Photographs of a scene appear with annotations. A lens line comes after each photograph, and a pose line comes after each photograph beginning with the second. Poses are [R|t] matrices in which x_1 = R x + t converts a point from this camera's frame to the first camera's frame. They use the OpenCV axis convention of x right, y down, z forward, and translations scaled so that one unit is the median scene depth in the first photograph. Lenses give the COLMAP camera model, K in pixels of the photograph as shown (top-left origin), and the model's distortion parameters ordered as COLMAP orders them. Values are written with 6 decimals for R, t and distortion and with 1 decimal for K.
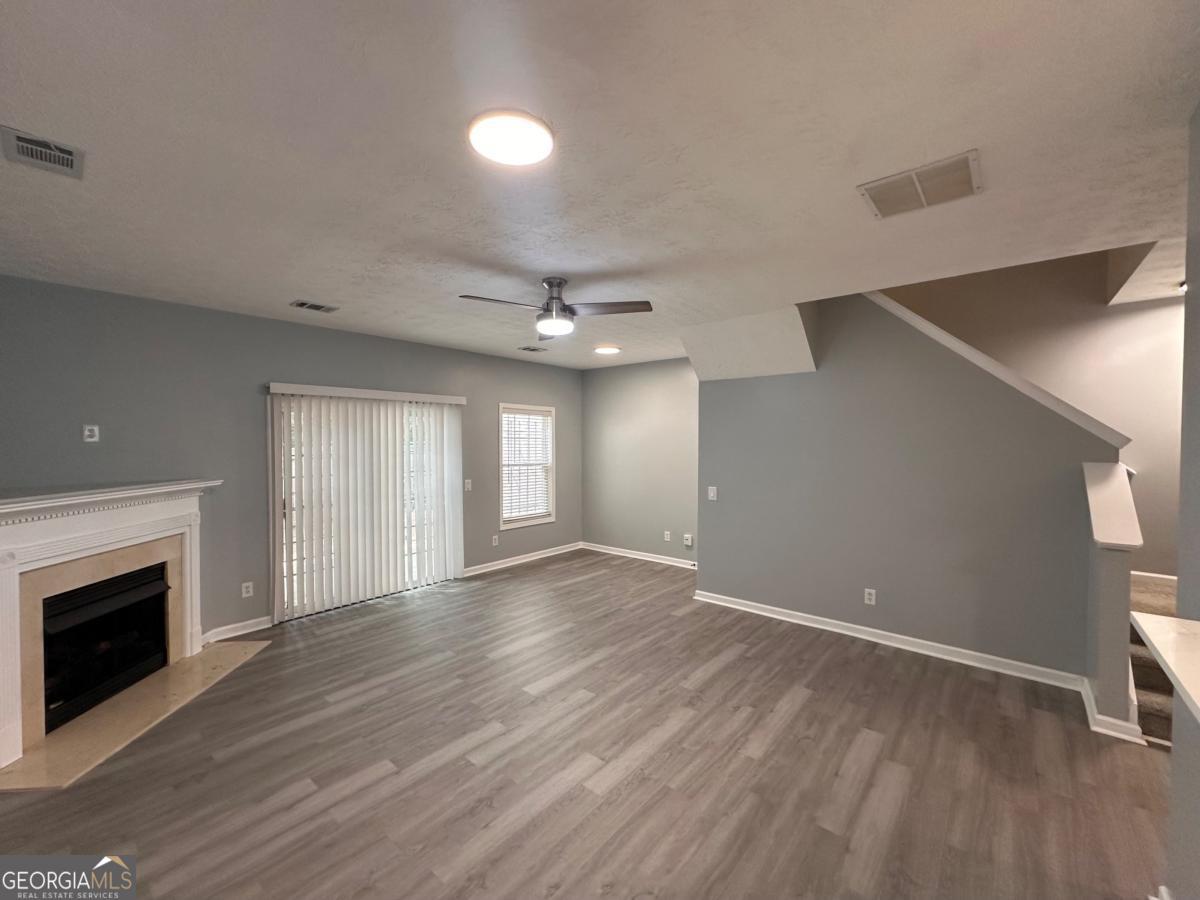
lens RADIAL K [[480.1, 0, 600.0], [0, 480.1, 450.0], [0, 0, 1]] dist [-0.001875, 0.000145]
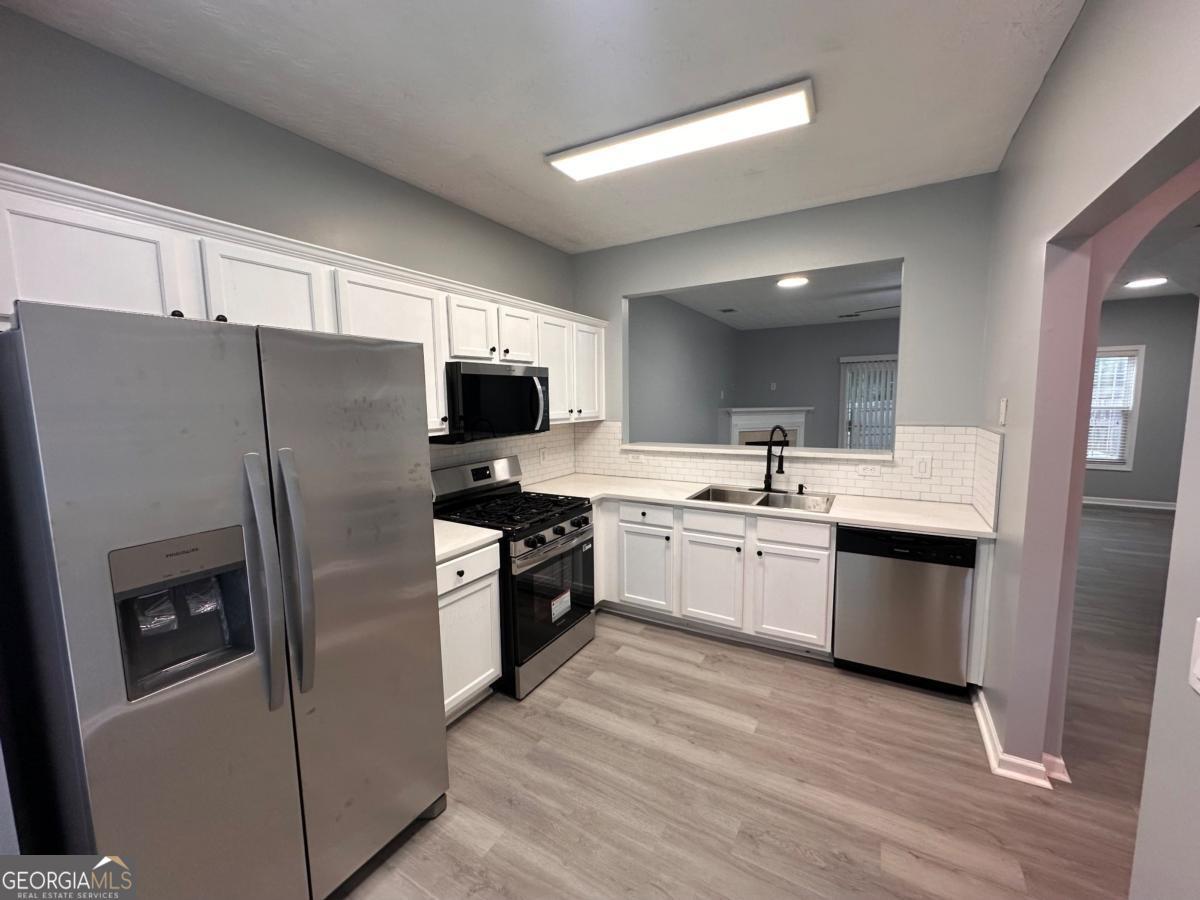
lens RADIAL K [[480.1, 0, 600.0], [0, 480.1, 450.0], [0, 0, 1]] dist [-0.001875, 0.000145]
pose [[0.174755, 0.104478, -0.979053, 1.382877], [-0.006010, 0.994449, 0.105048, 0.040976], [0.984594, -0.012474, 0.174413, -0.363237]]
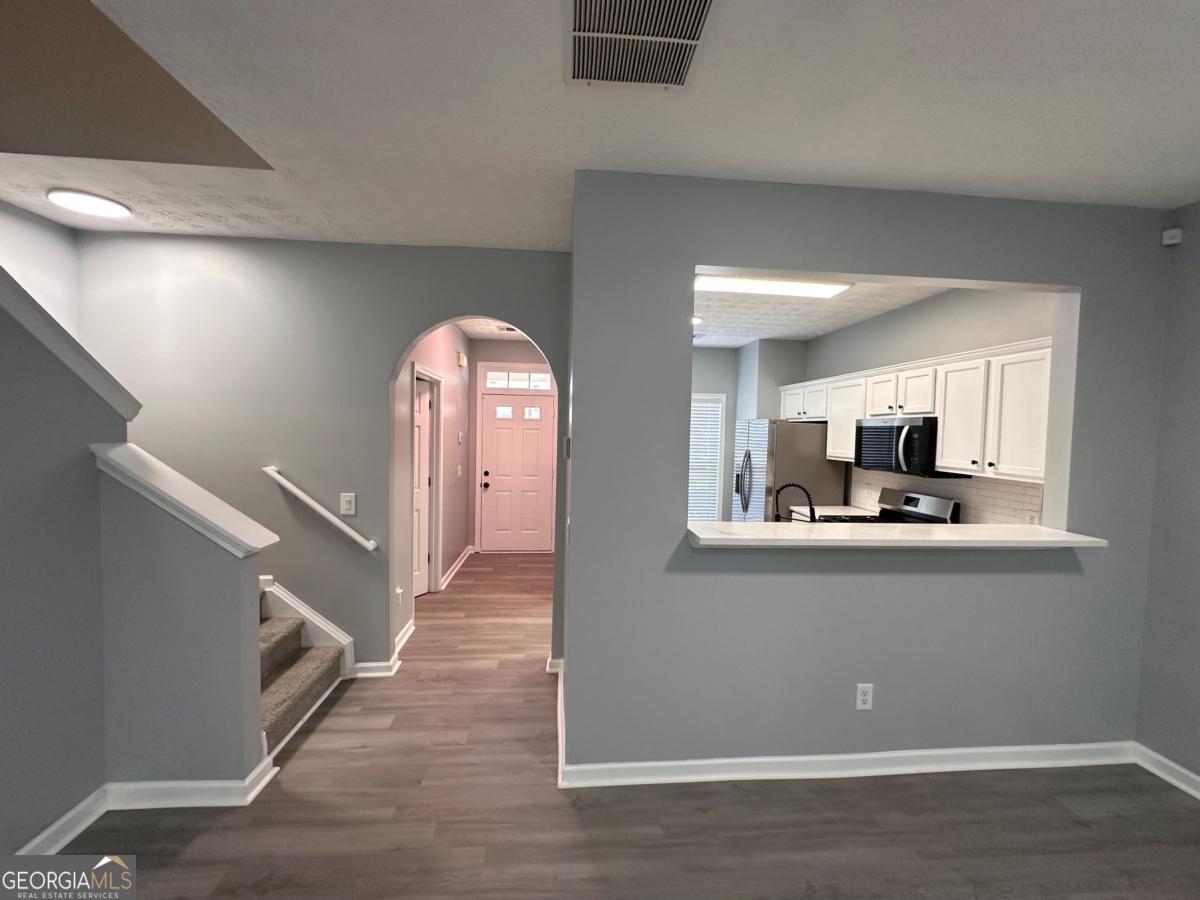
lens RADIAL K [[480.1, 0, 600.0], [0, 480.1, 450.0], [0, 0, 1]] dist [-0.001875, 0.000145]
pose [[-0.707821, -0.047693, 0.704780, 0.131231], [-0.008368, 0.998214, 0.059146, -0.006374], [-0.706342, 0.035967, -0.706956, 0.972823]]
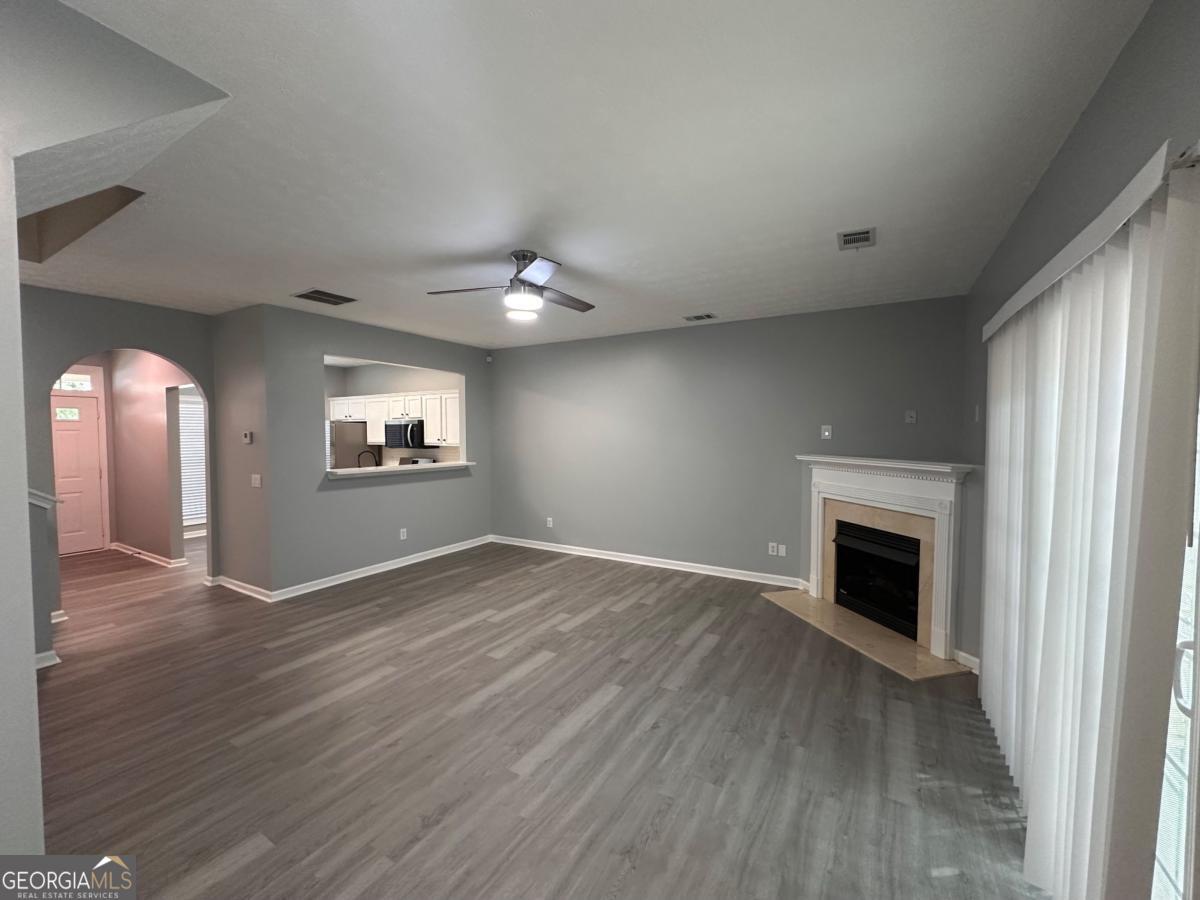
lens RADIAL K [[480.1, 0, 600.0], [0, 480.1, 450.0], [0, 0, 1]] dist [-0.001875, 0.000145]
pose [[-0.985571, 0.005831, -0.169159, -0.080227], [-0.003837, 0.998380, 0.056766, -0.011861], [0.169216, 0.056596, -0.983953, 2.058721]]
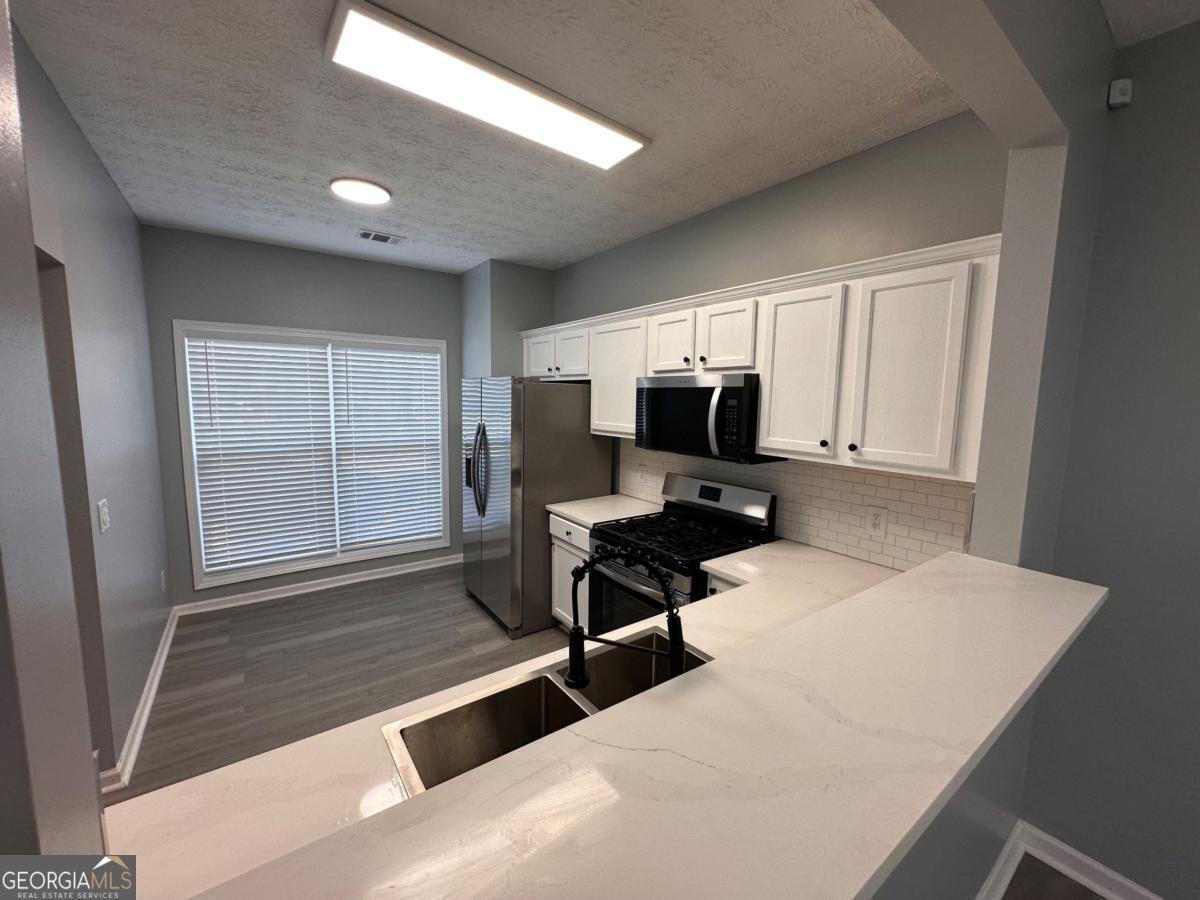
lens RADIAL K [[480.1, 0, 600.0], [0, 480.1, 450.0], [0, 0, 1]] dist [-0.001875, 0.000145]
pose [[-0.971689, -0.044580, 0.232020, 0.416039], [-0.013681, 0.991006, 0.133114, -0.002612], [-0.235867, 0.126171, -0.963560, 0.444311]]
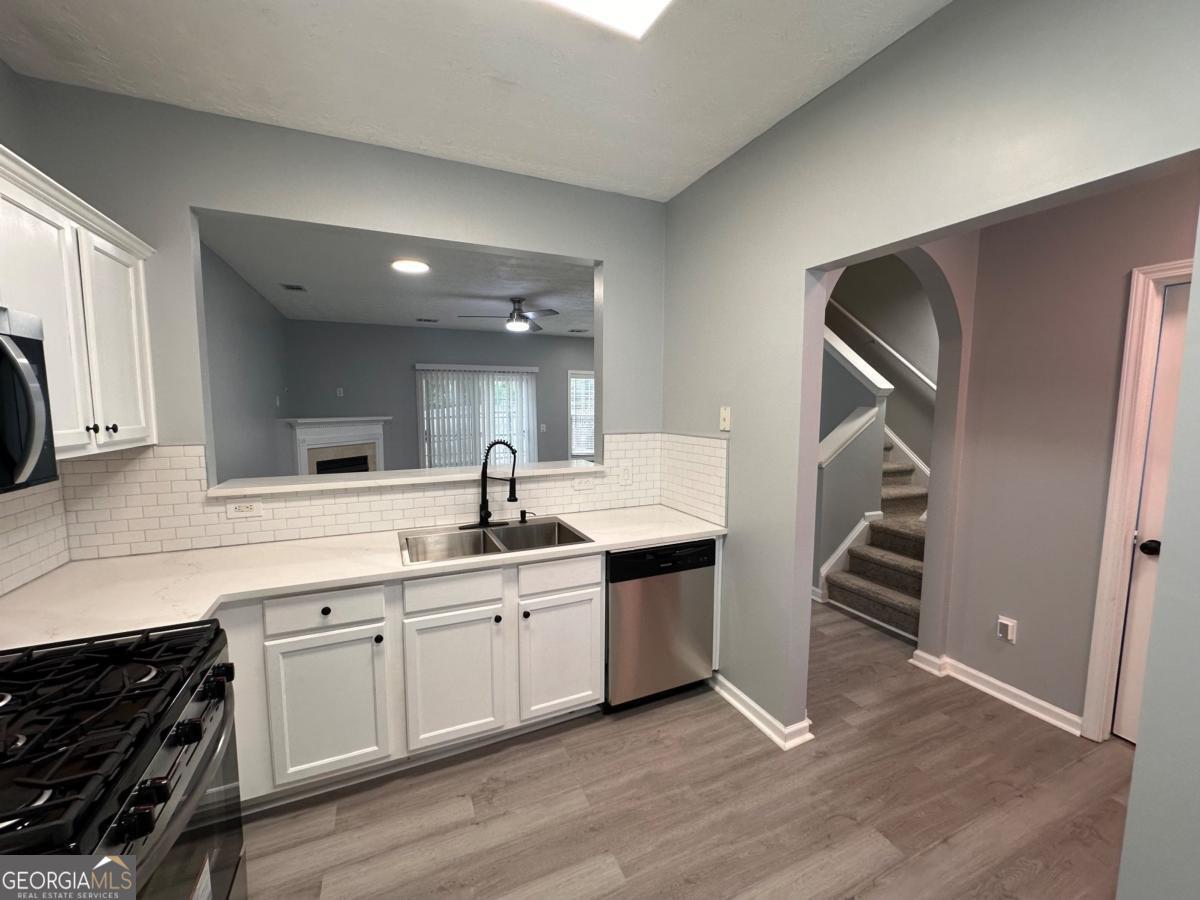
lens RADIAL K [[480.1, 0, 600.0], [0, 480.1, 450.0], [0, 0, 1]] dist [-0.001875, 0.000145]
pose [[0.903990, 0.042327, -0.425453, 0.938785], [-0.010409, 0.996971, 0.077069, 0.047745], [0.427427, -0.065241, 0.901693, -0.453062]]
